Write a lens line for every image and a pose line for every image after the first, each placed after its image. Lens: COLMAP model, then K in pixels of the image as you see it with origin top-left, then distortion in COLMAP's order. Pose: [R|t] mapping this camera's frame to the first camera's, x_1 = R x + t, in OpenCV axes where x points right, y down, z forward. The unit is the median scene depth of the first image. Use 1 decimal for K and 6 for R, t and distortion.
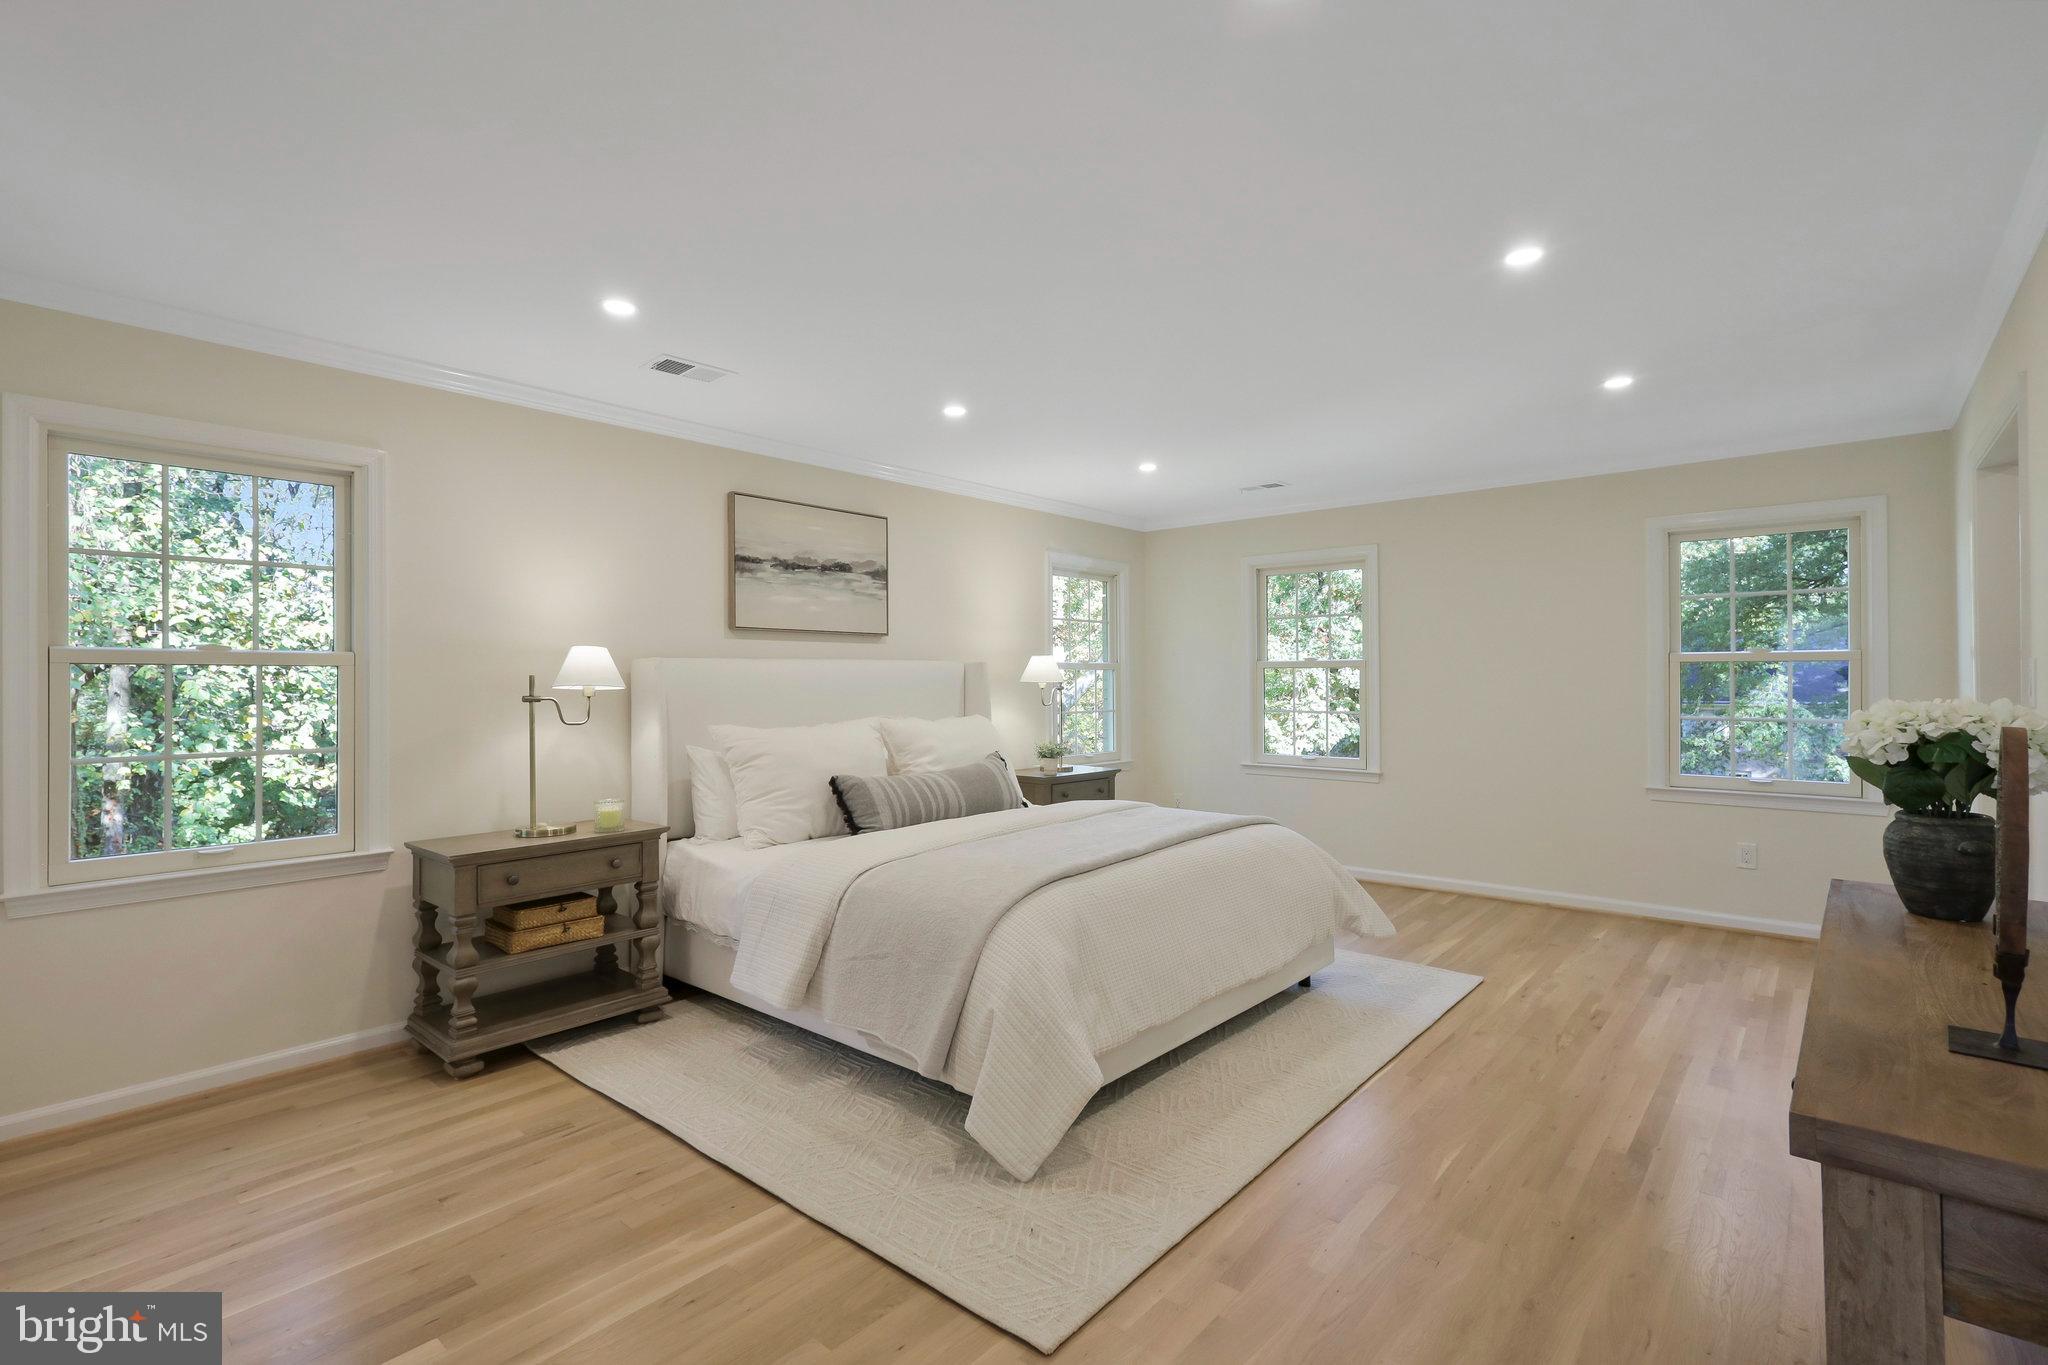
lens RADIAL K [[962.5, 0, 1027.6], [0, 962.5, 673.5], [0, 0, 1]] dist [0.002497, 0.000091]
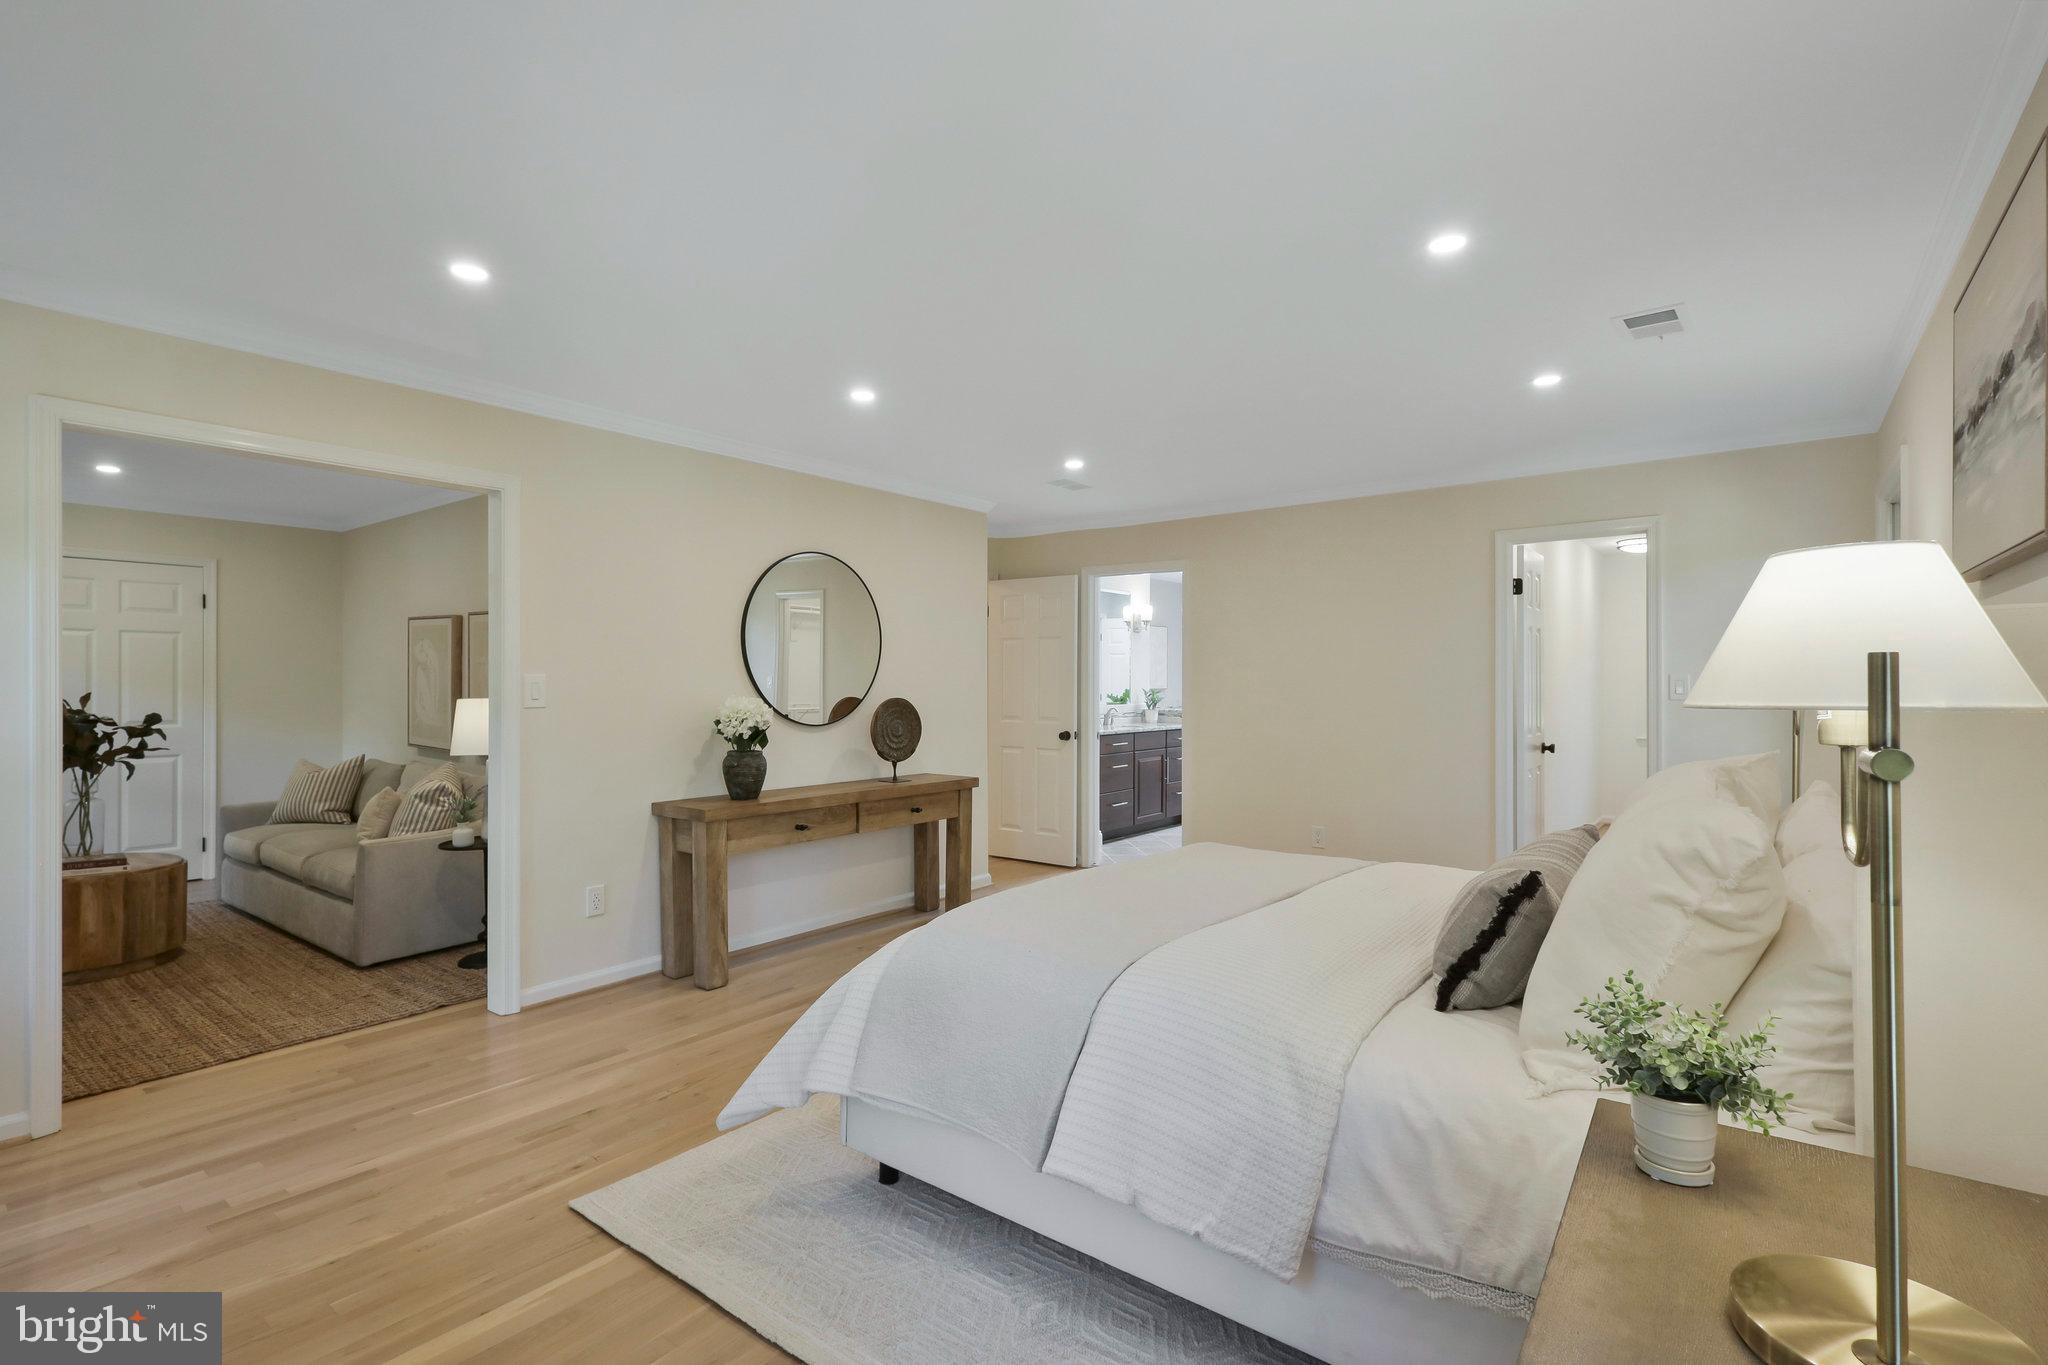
lens RADIAL K [[962.5, 0, 1028.2], [0, 962.5, 683.4], [0, 0, 1]] dist [0.002497, 0.000091]
pose [[-0.998603, 0.004146, -0.052674, 0.209018], [0.004345, 0.999984, -0.003659, 0.003184], [0.052658, -0.003883, -0.998605, 1.497098]]
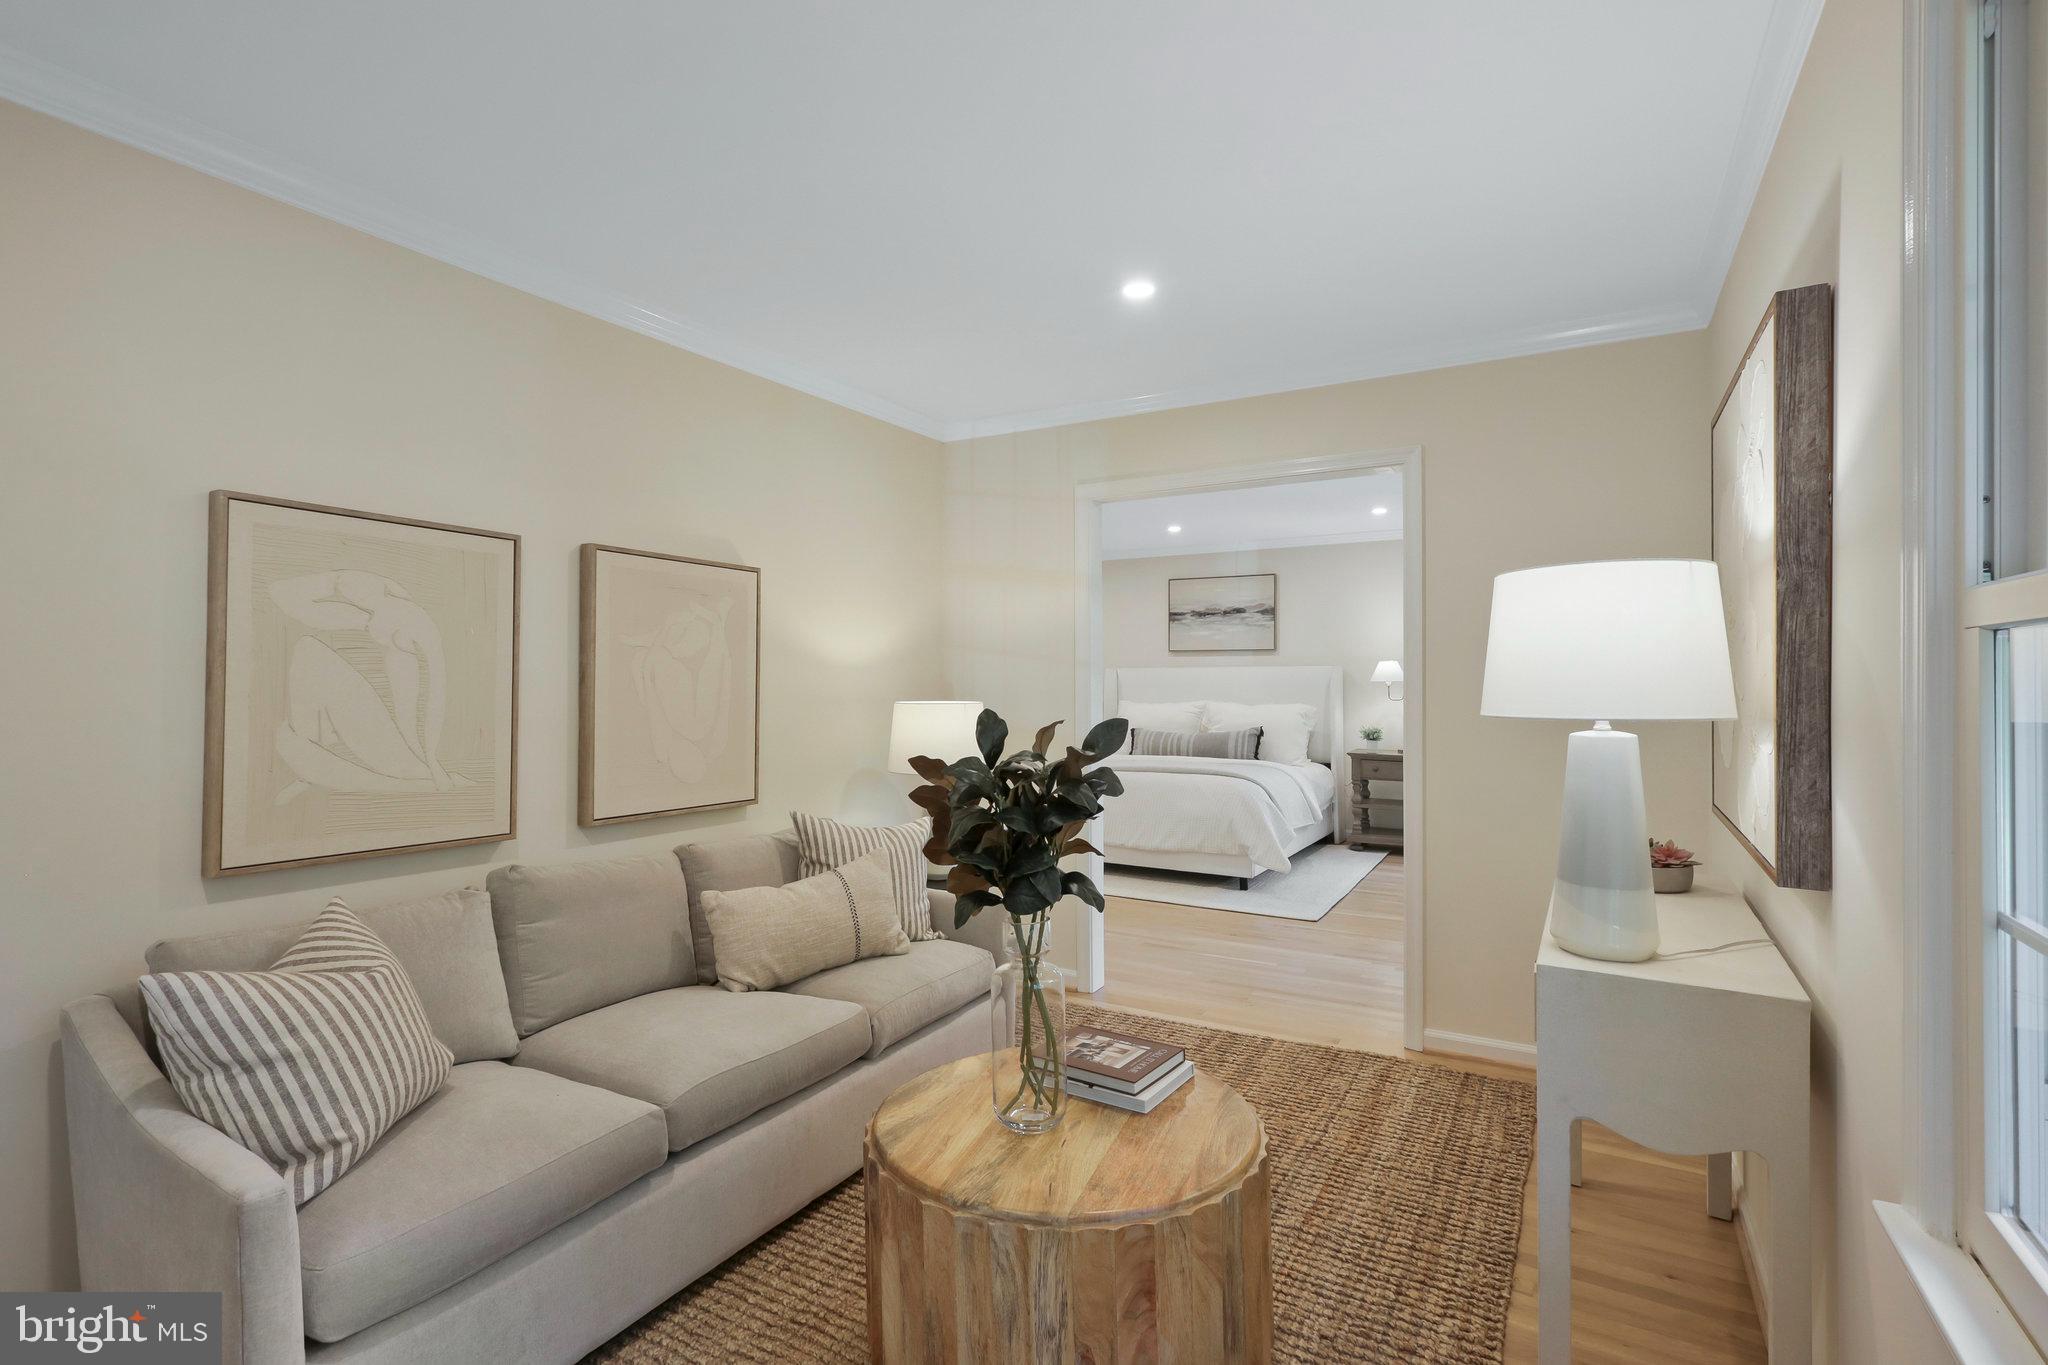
lens RADIAL K [[962.5, 0, 1020.5], [0, 962.5, 680.1], [0, 0, 1]] dist [0.002497, 0.000091]
pose [[0.165104, 0.001315, -0.986275, 1.513544], [-0.002412, 0.999997, 0.000930, 0.009331], [0.986273, 0.002225, 0.165106, 0.391286]]
